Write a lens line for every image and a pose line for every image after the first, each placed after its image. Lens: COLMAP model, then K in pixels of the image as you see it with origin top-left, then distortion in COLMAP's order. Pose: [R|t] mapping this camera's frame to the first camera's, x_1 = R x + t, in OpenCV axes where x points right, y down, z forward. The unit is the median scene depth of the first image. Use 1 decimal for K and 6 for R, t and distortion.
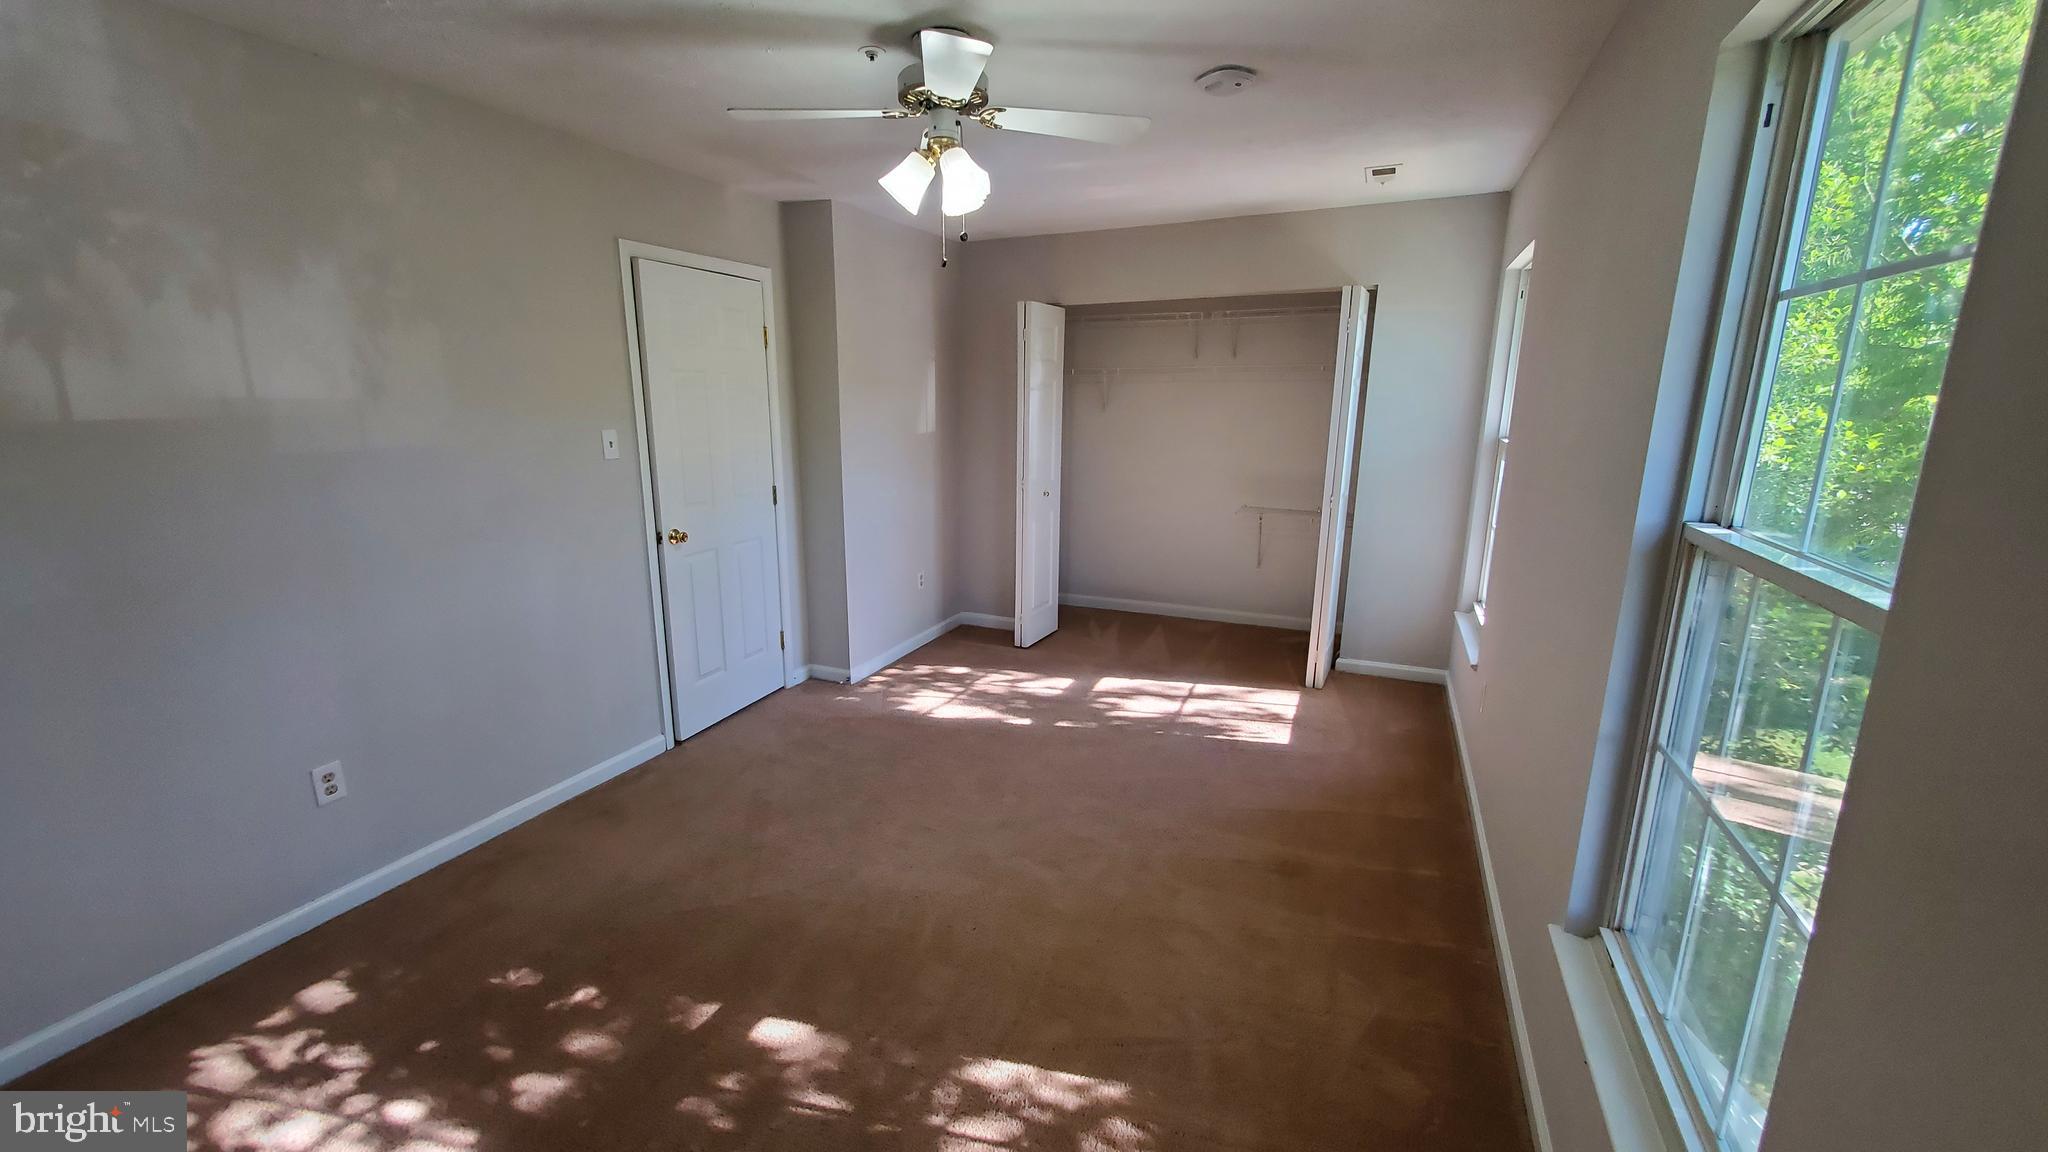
lens RADIAL K [[816.7, 0, 1020.4], [0, 816.7, 574.9], [0, 0, 1]] dist [-0.004036, -0.000903]
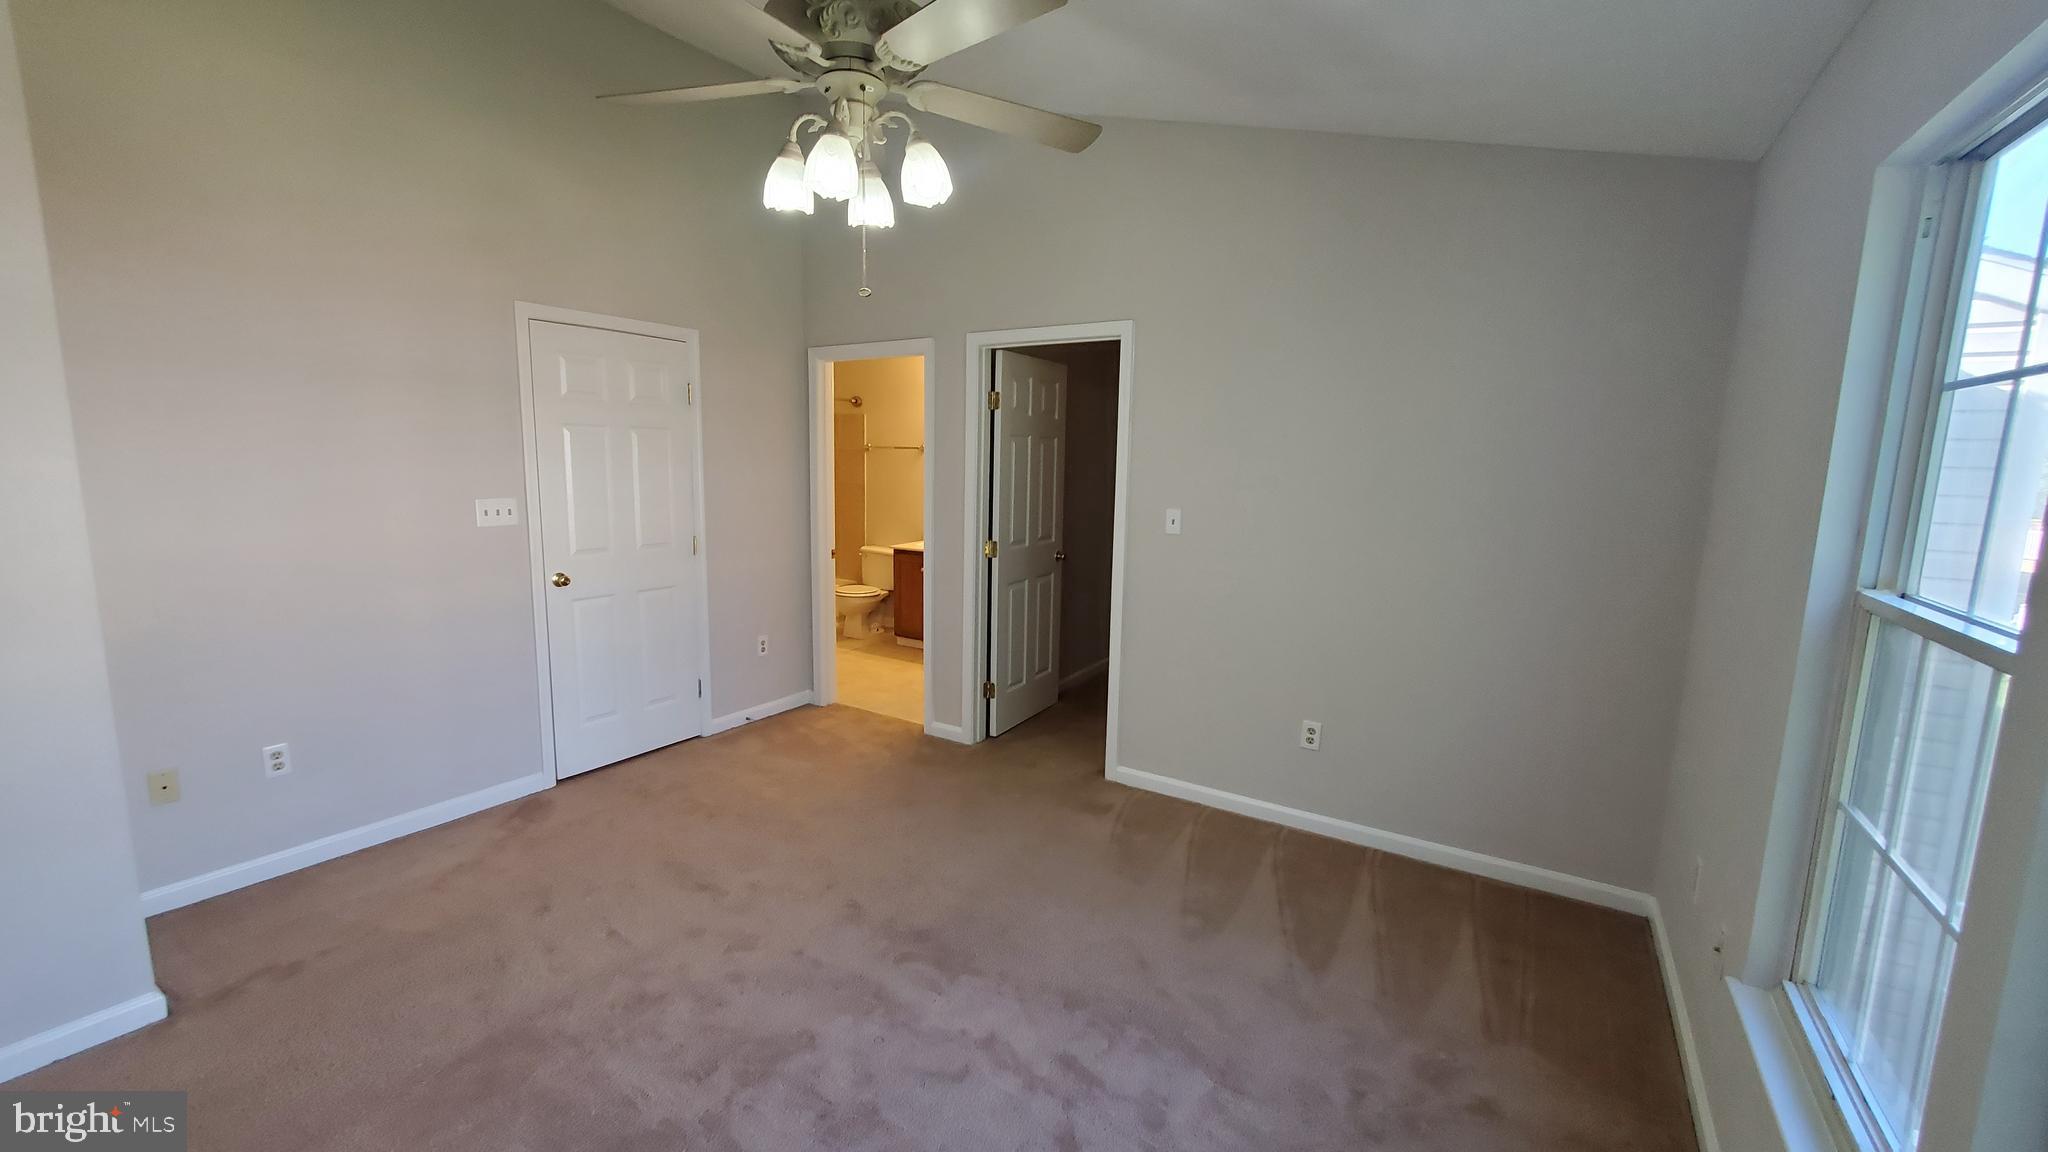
lens RADIAL K [[816.7, 0, 1014.3], [0, 816.7, 574.4], [0, 0, 1]] dist [-0.004036, -0.000903]
pose [[0.985593, 0.032205, -0.166040, -0.109062], [-0.045959, 0.995761, -0.079670, 0.052355], [0.162770, 0.086154, 0.982895, -0.246102]]
